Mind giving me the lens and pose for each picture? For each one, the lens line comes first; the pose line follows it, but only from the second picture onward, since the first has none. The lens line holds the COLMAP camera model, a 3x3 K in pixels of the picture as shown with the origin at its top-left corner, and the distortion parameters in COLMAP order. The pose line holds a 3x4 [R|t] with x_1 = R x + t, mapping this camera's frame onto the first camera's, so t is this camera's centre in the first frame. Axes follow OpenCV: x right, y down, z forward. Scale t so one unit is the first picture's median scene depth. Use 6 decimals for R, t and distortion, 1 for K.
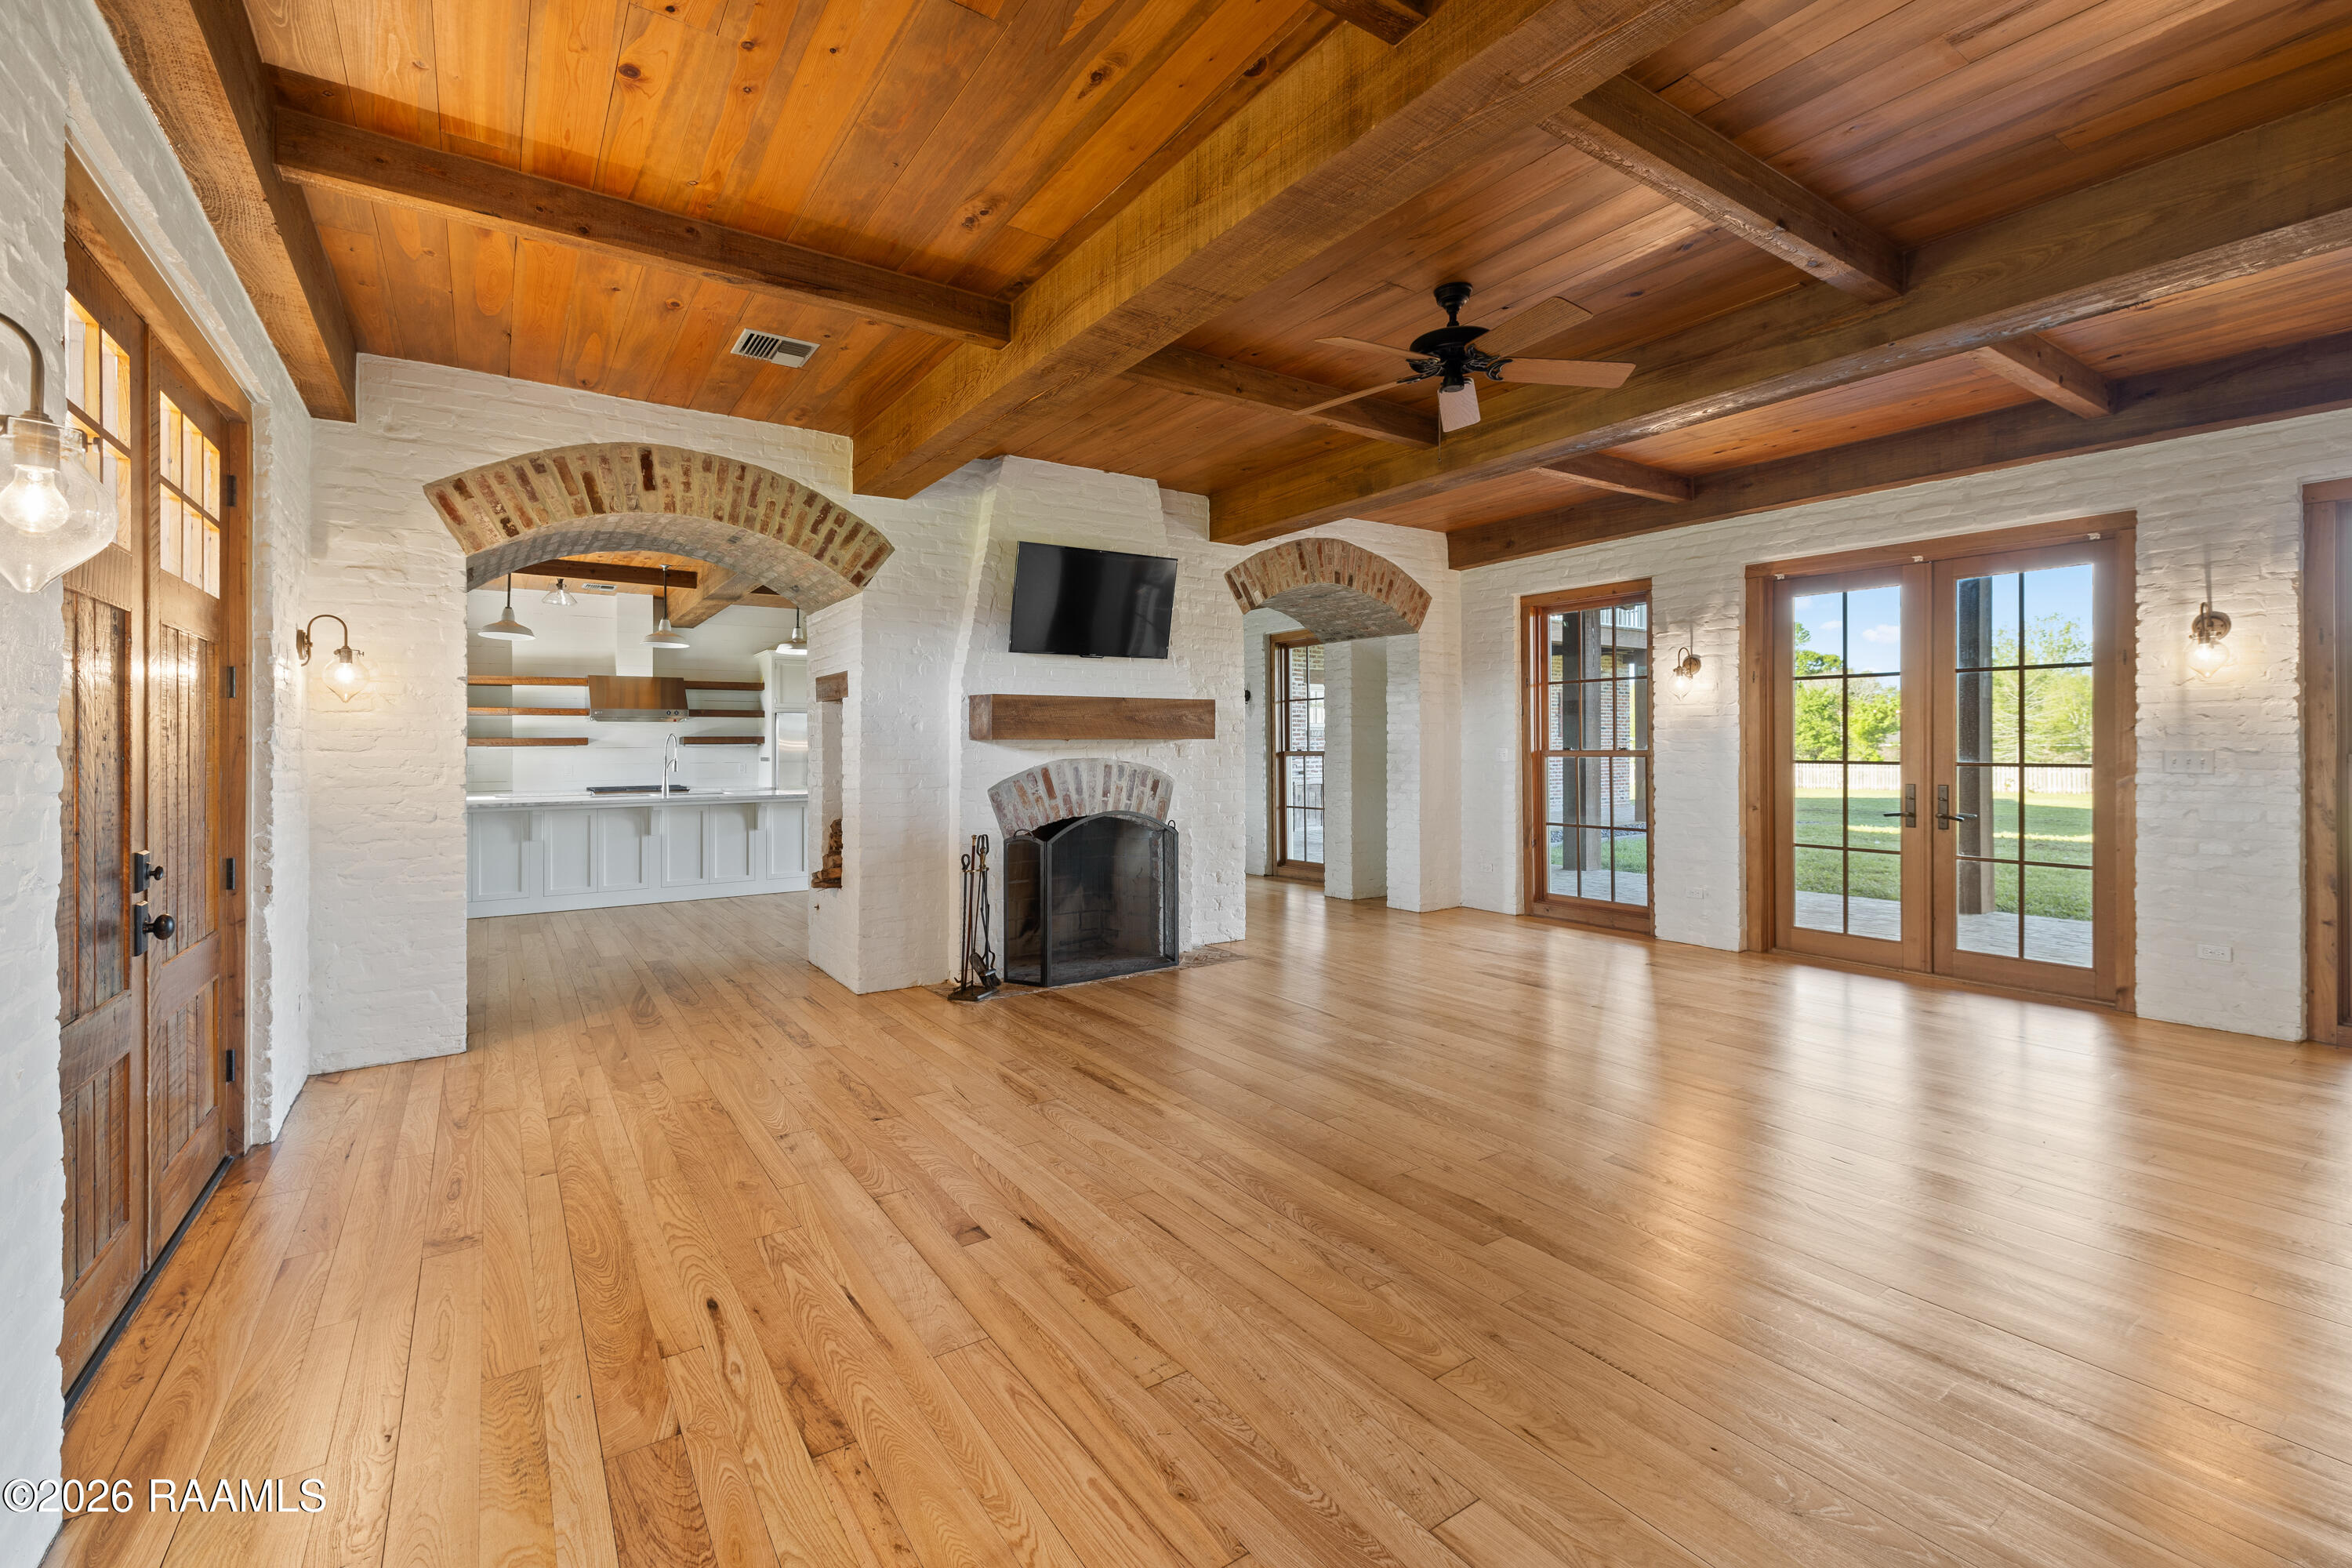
lens RADIAL K [[1001.2, 0, 1153.8], [0, 1001.2, 741.5], [0, 0, 1]] dist [0.000736, 0.000103]
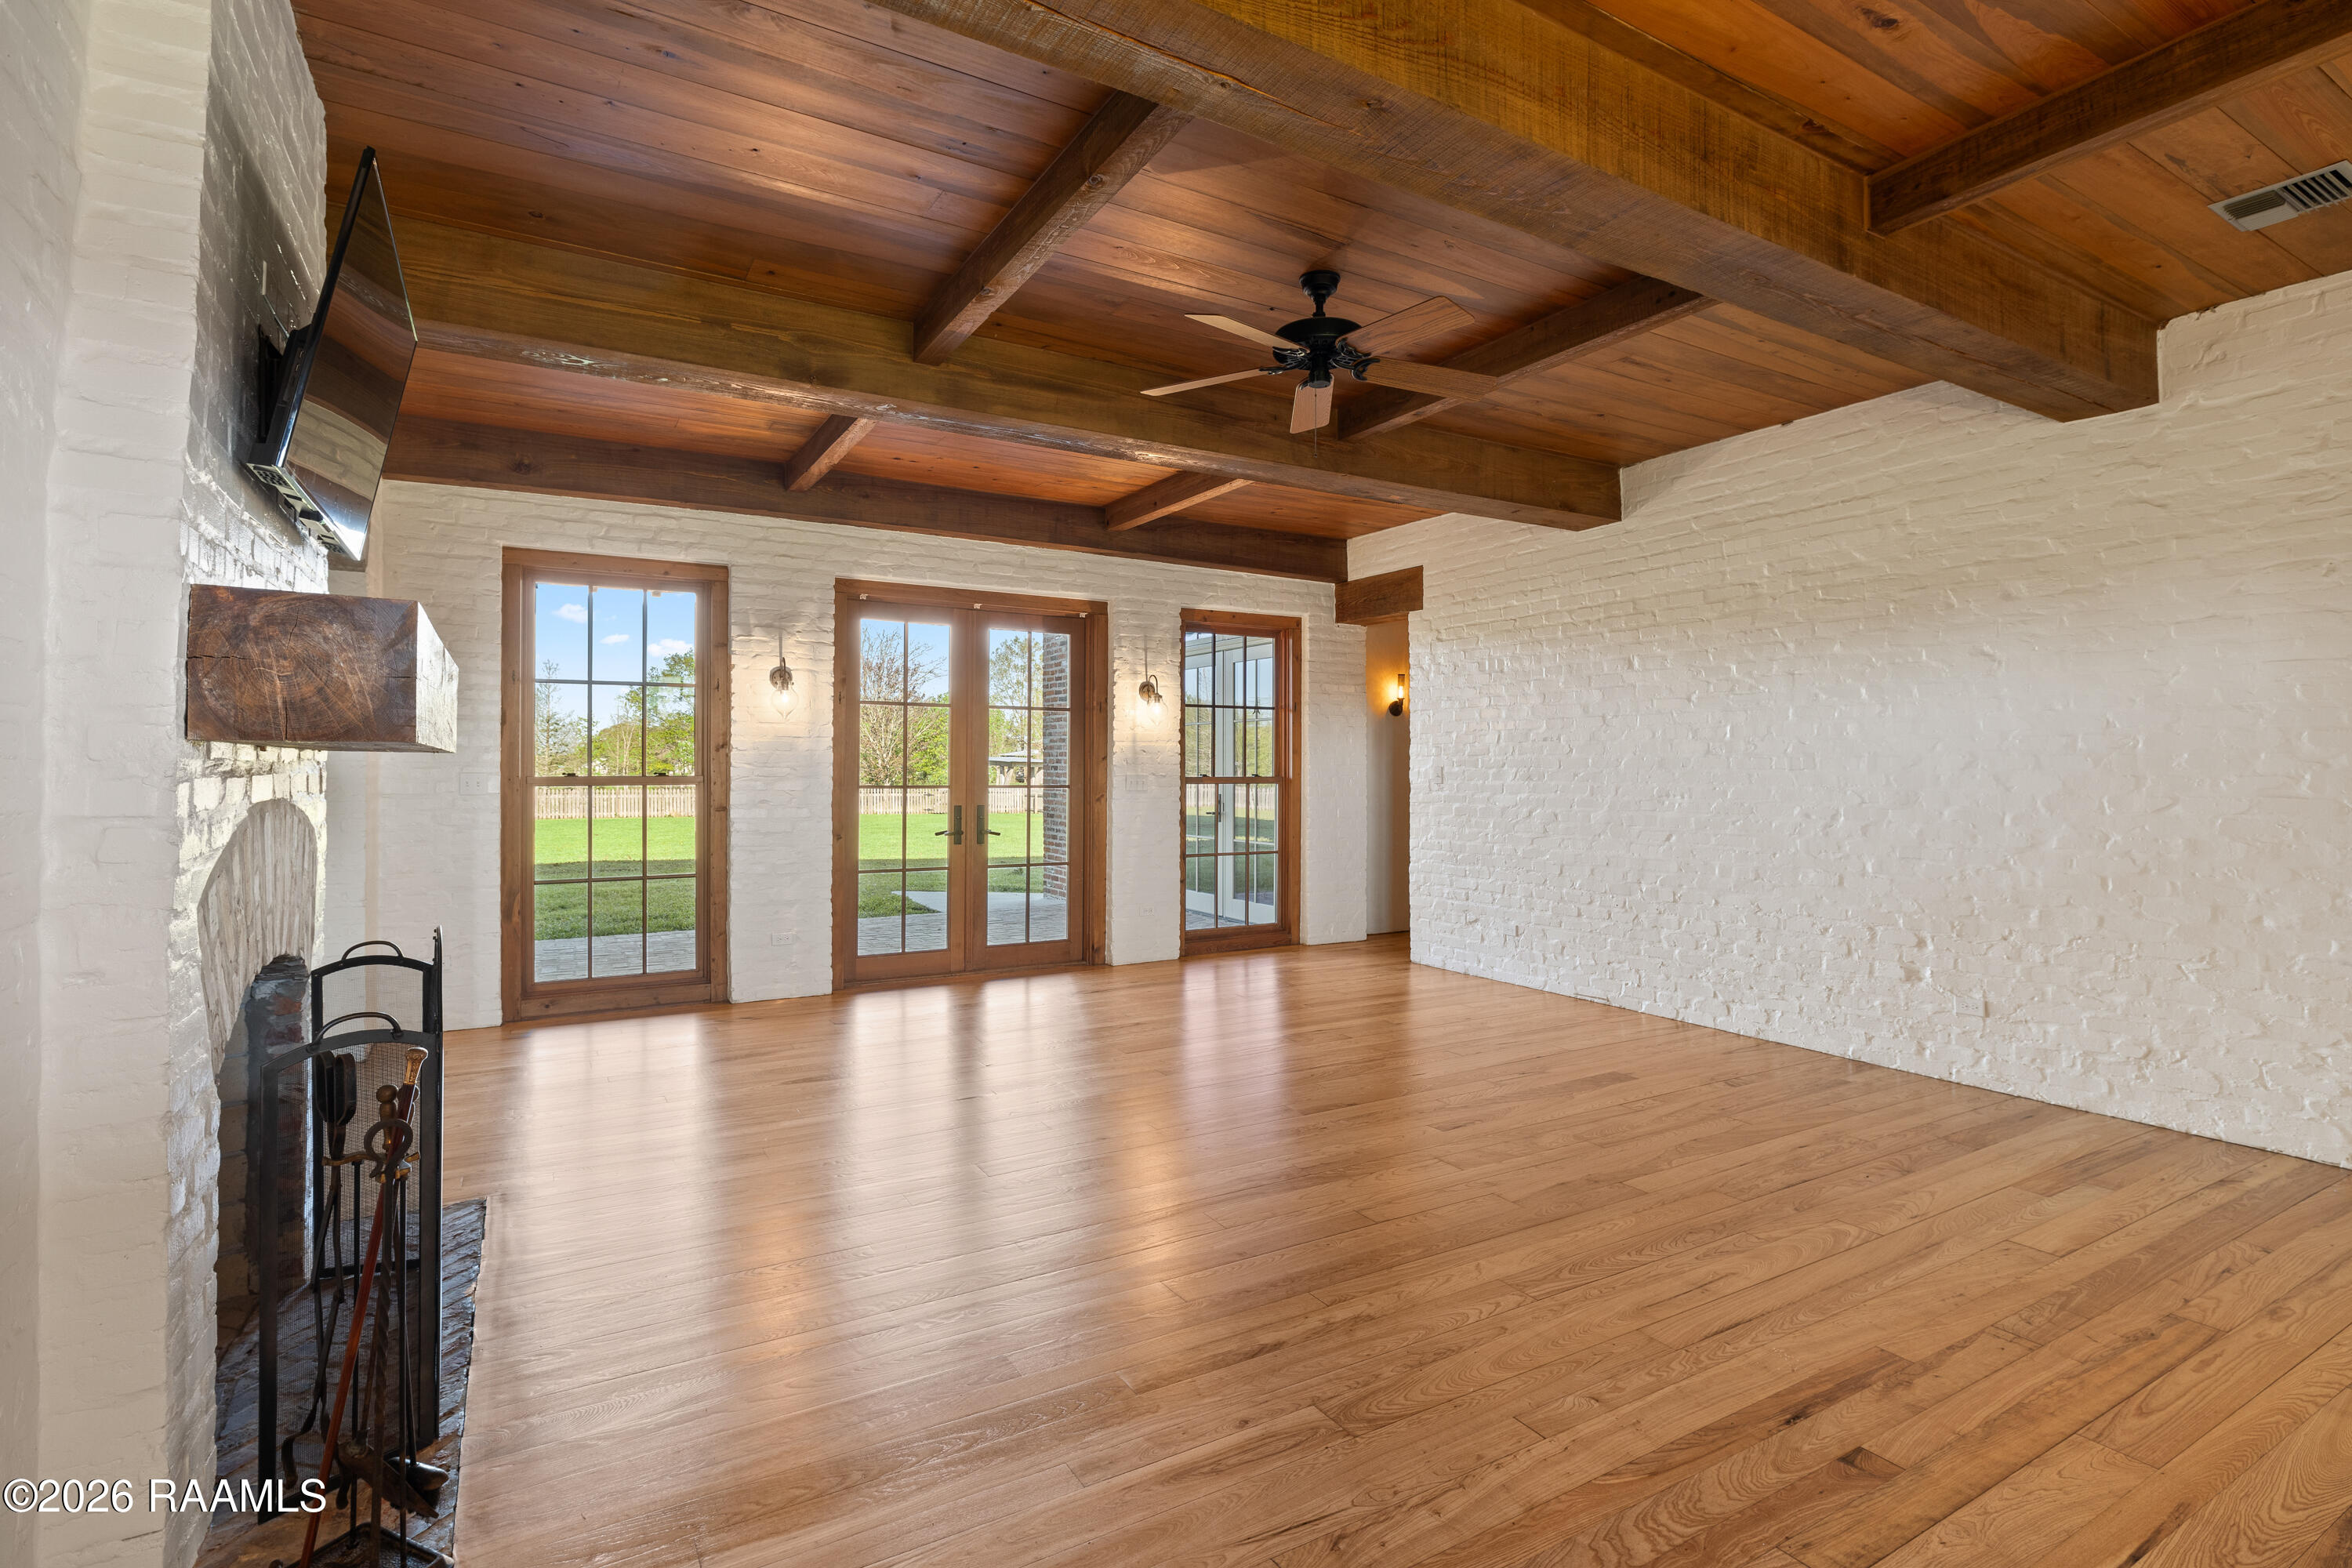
lens RADIAL K [[1114.0, 0, 1176.0], [0, 1114.0, 784.0], [0, 0, 1]] dist [0.000474, 0.000580]
pose [[0.056705, -0.010404, 0.998337, -0.469853], [-0.006655, 0.999920, 0.010799, 0.003264], [-0.998369, -0.007257, 0.056632, 0.685715]]
